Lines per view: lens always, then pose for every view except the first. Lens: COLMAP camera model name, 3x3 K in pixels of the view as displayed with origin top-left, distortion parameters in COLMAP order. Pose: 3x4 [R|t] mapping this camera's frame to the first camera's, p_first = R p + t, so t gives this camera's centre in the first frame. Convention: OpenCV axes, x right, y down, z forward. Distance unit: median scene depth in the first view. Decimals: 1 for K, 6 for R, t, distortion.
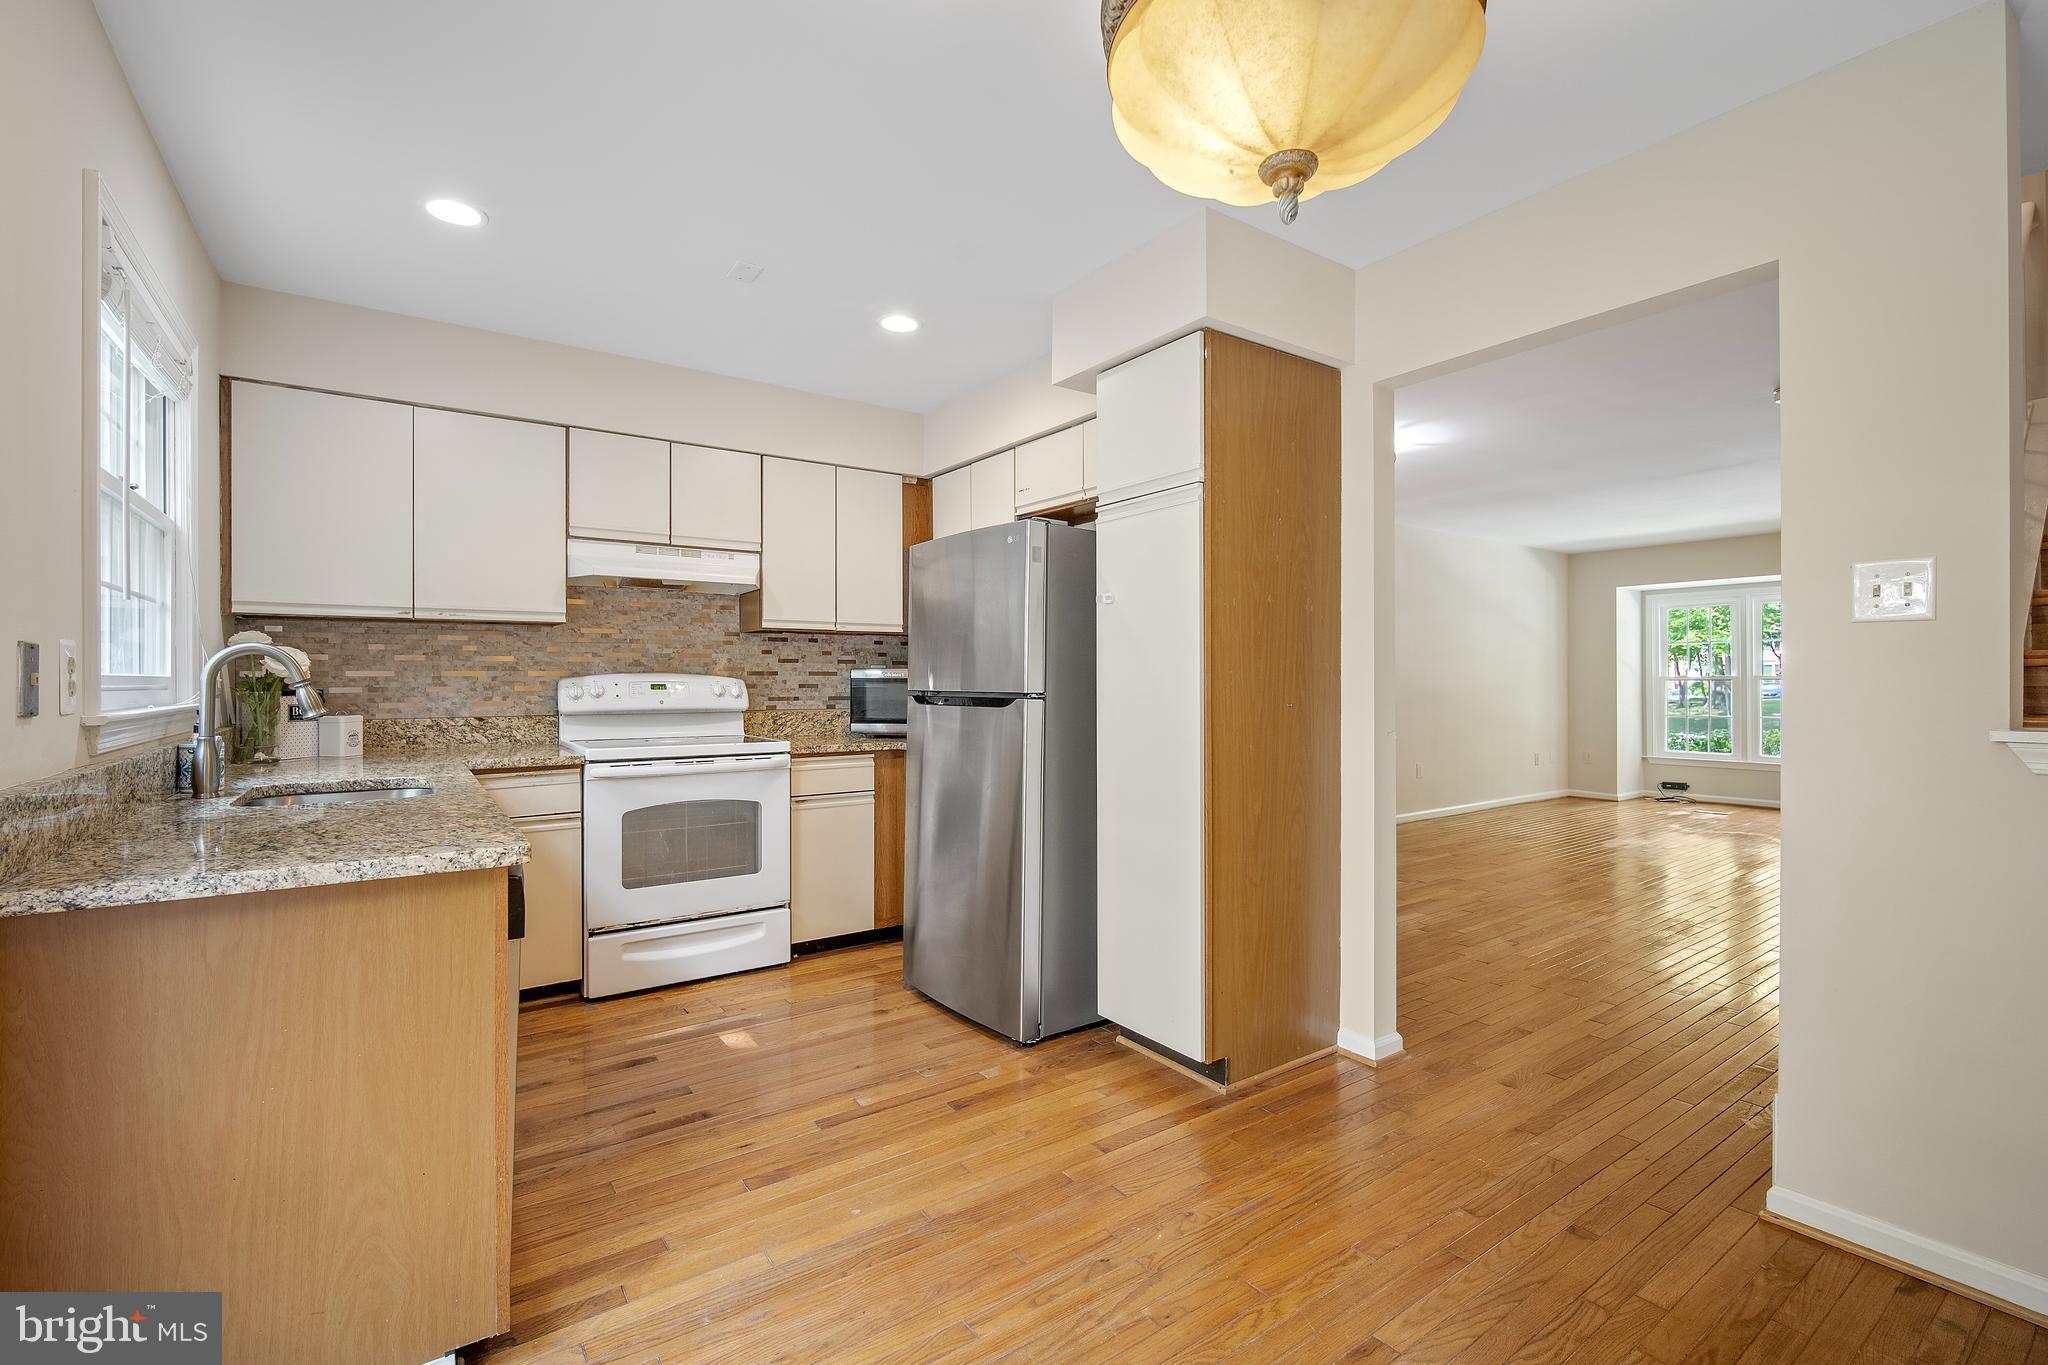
lens RADIAL K [[948.5, 0, 940.4], [0, 948.5, 695.1], [0, 0, 1]] dist [-0.008832, 0.000560]
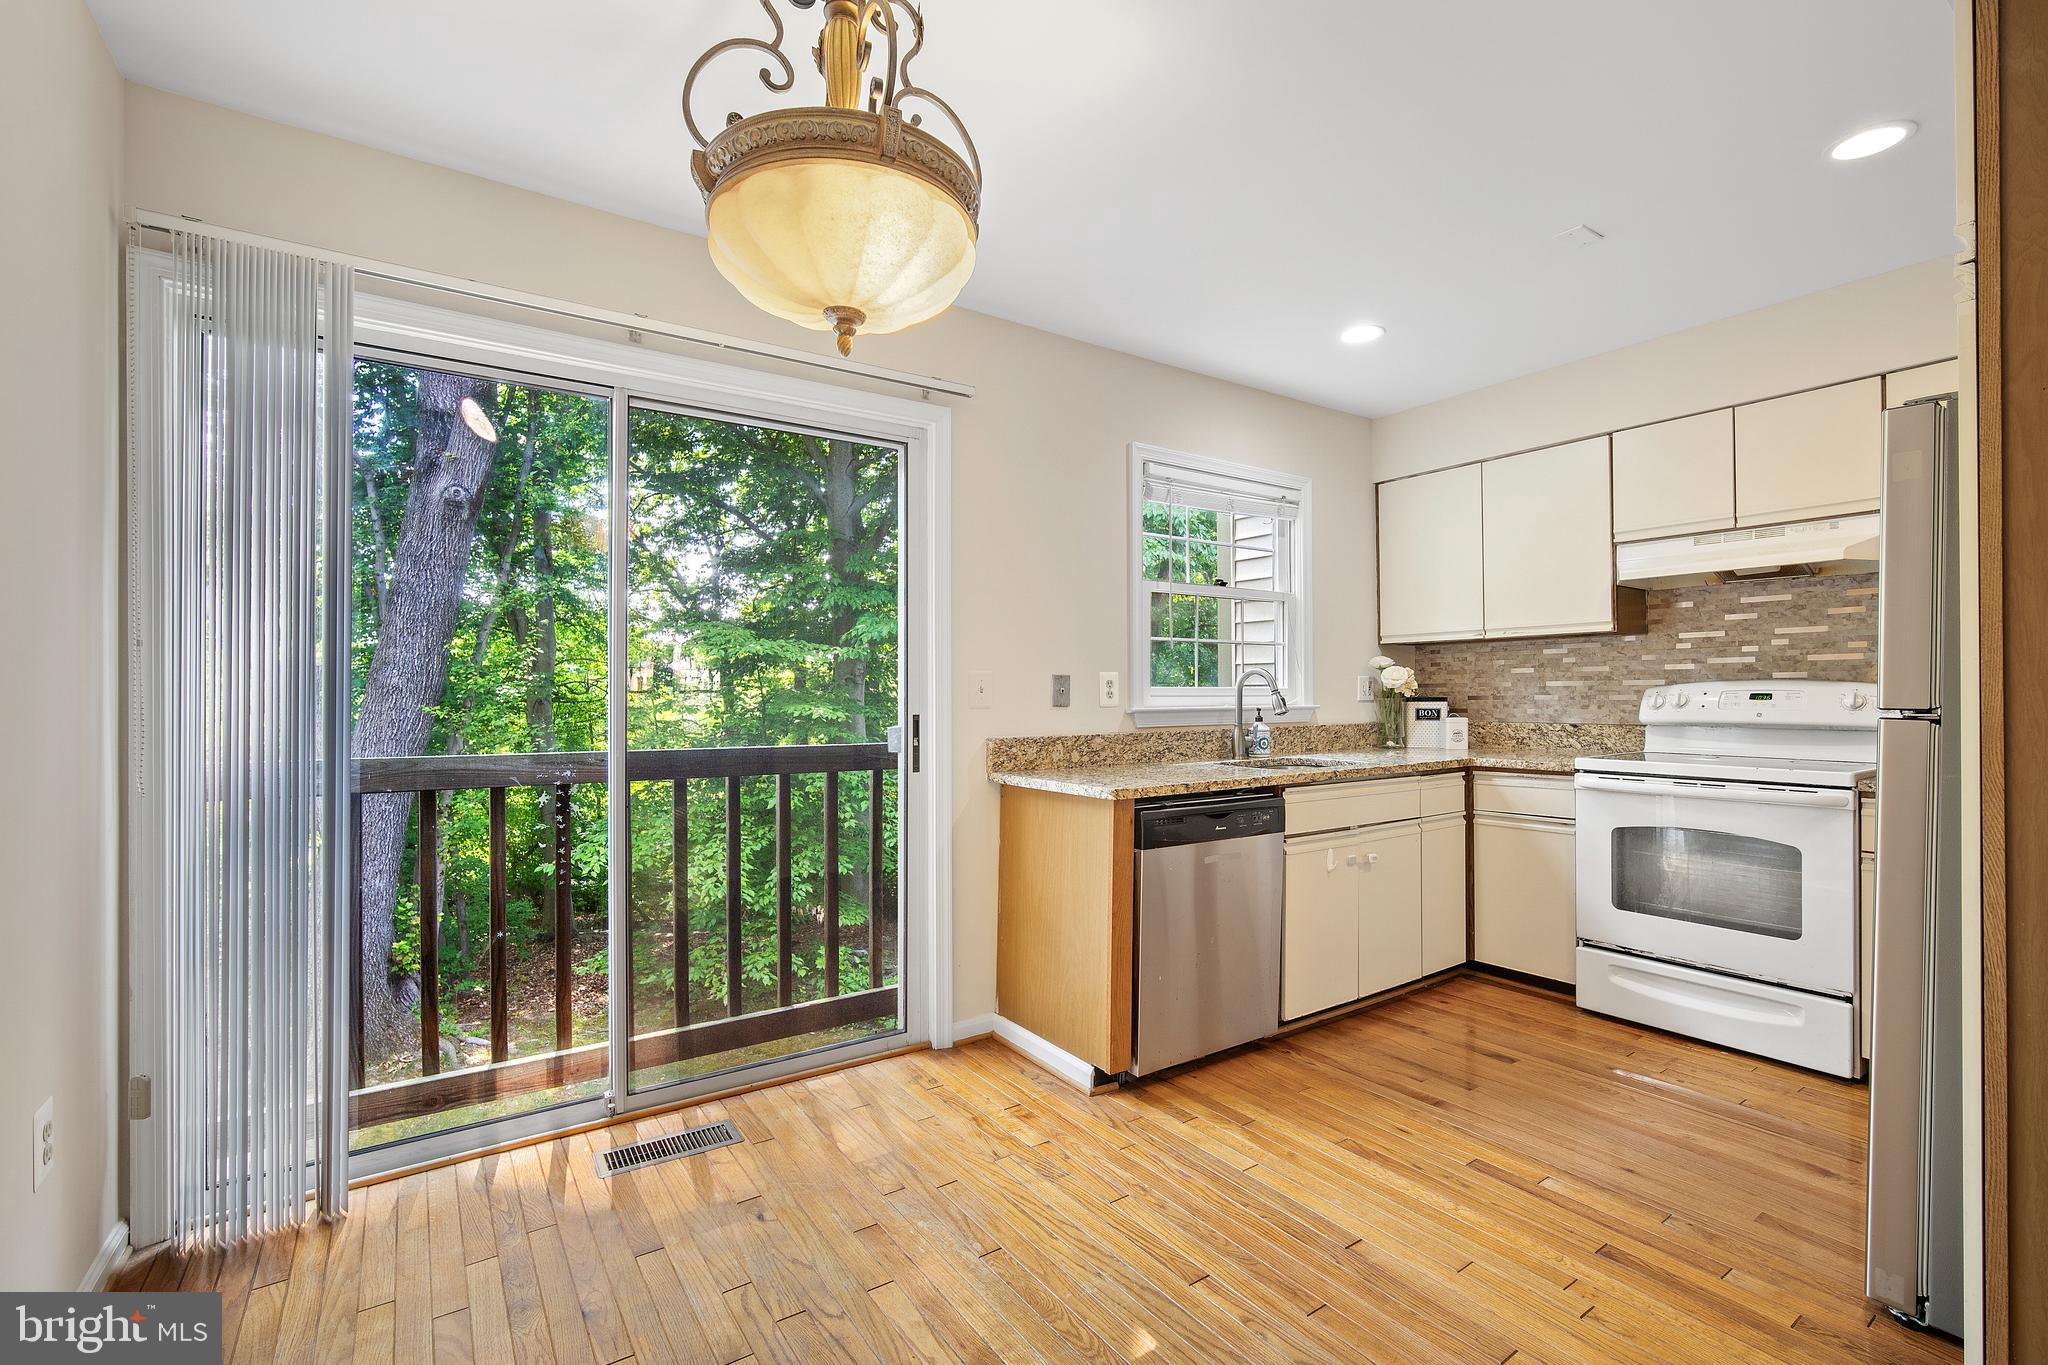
lens RADIAL K [[849.6, 0, 1019.8], [0, 849.6, 691.5], [0, 0, 1]] dist [-0.002101, 0.000129]
pose [[0.022705, -0.001746, -0.999741, 0.477251], [-0.011140, 0.999936, -0.001999, -0.004656], [0.999680, 0.011183, 0.022684, 0.356532]]
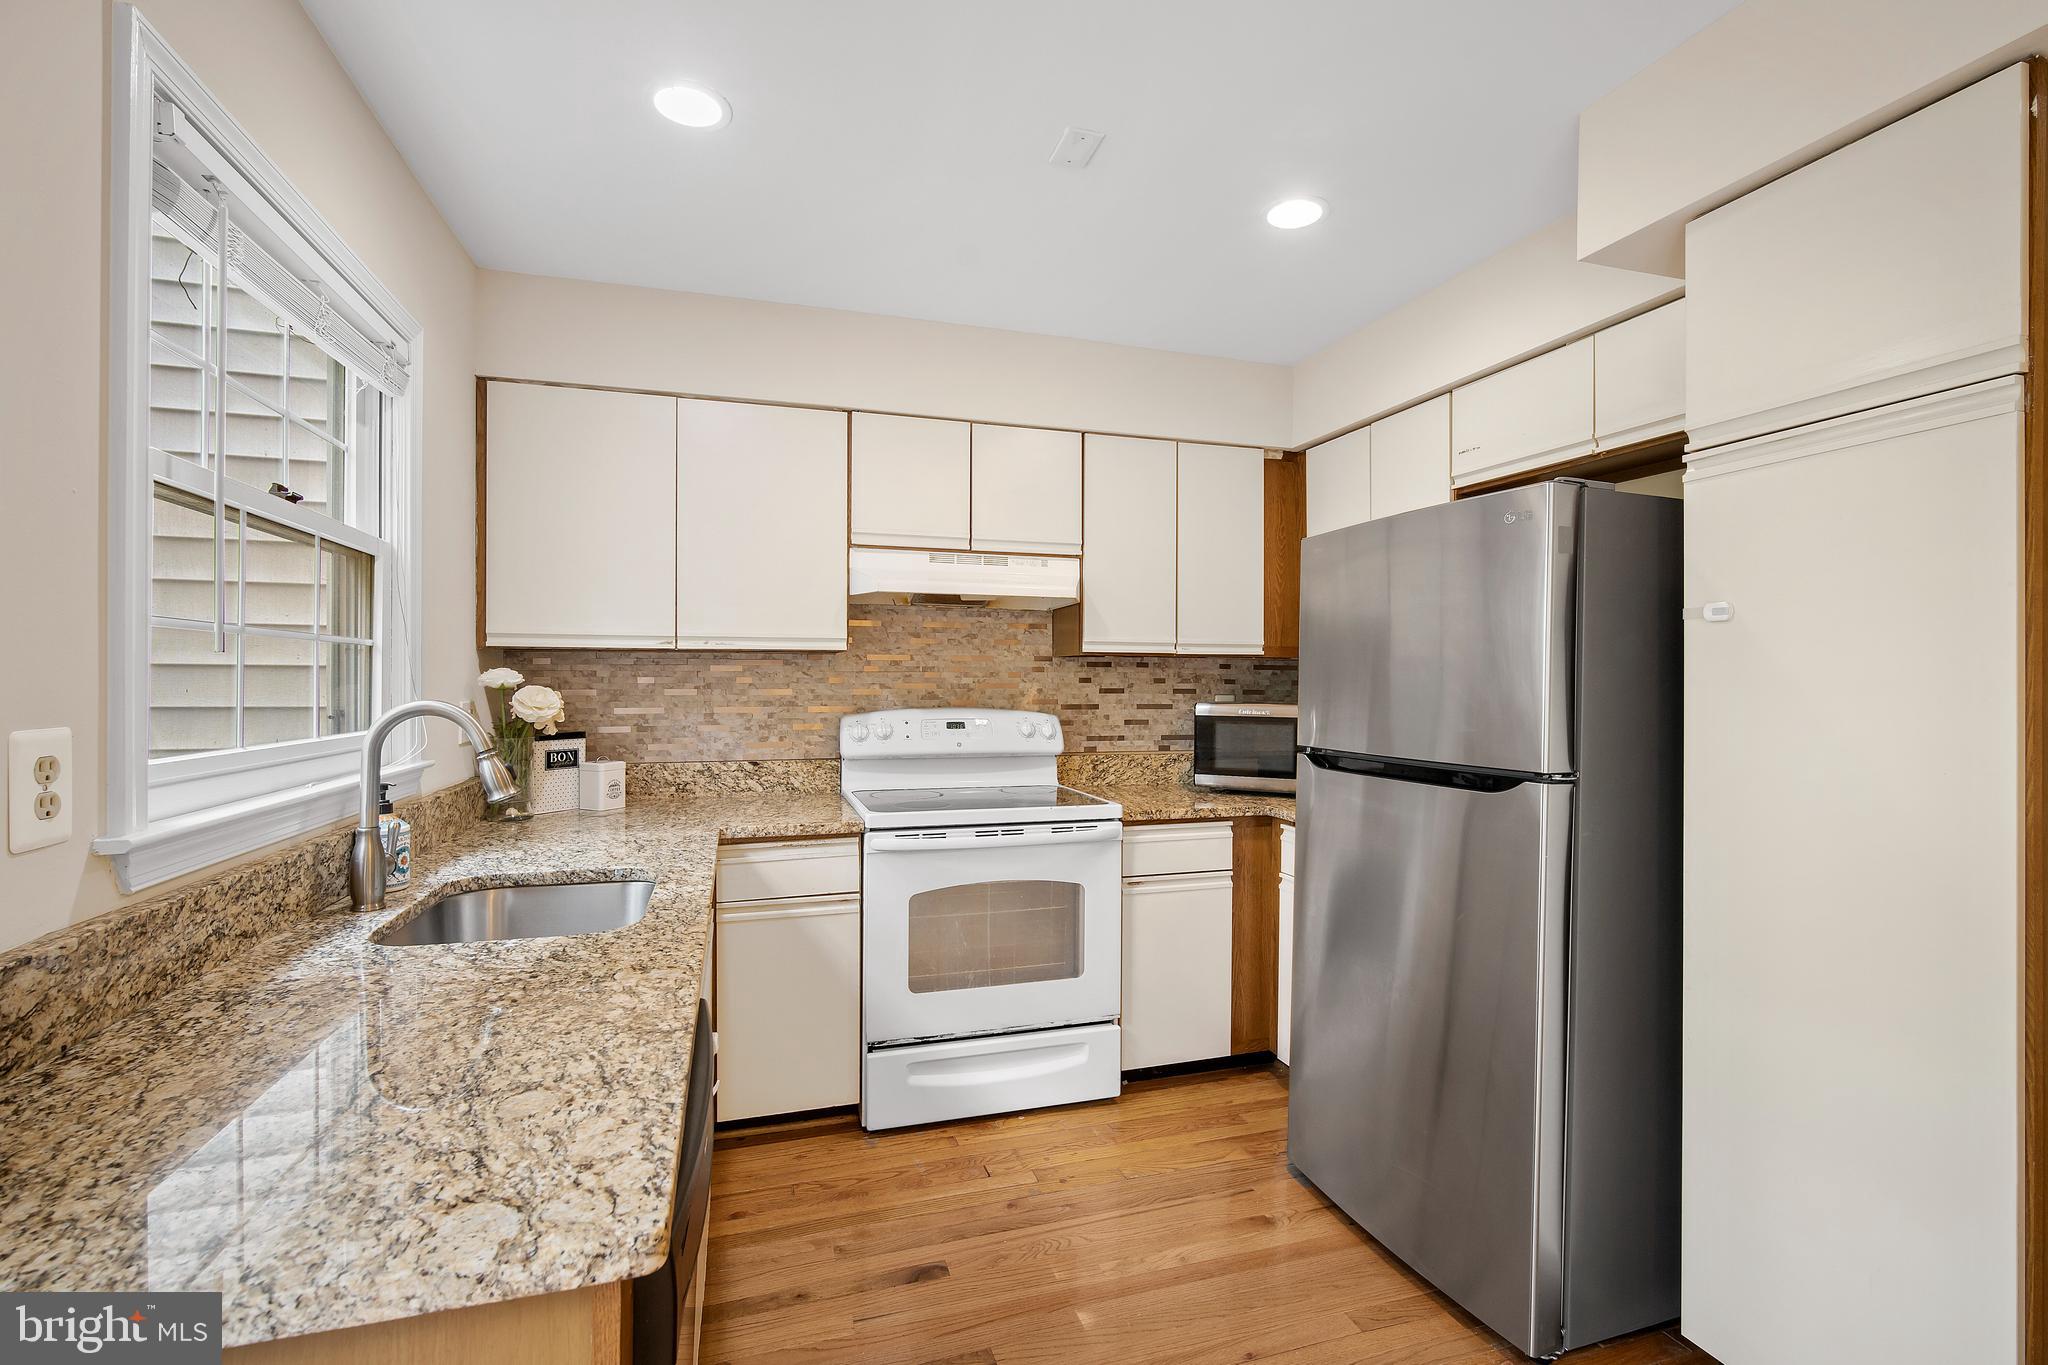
lens RADIAL K [[891.7, 0, 971.7], [0, 891.7, 687.5], [0, 0, 1]] dist [-0.007946, 0.000787]
pose [[0.962341, 0.002882, -0.271829, -0.081854], [-0.004370, 0.999979, -0.004867, -0.041080], [0.271809, 0.005871, 0.962333, 0.286803]]
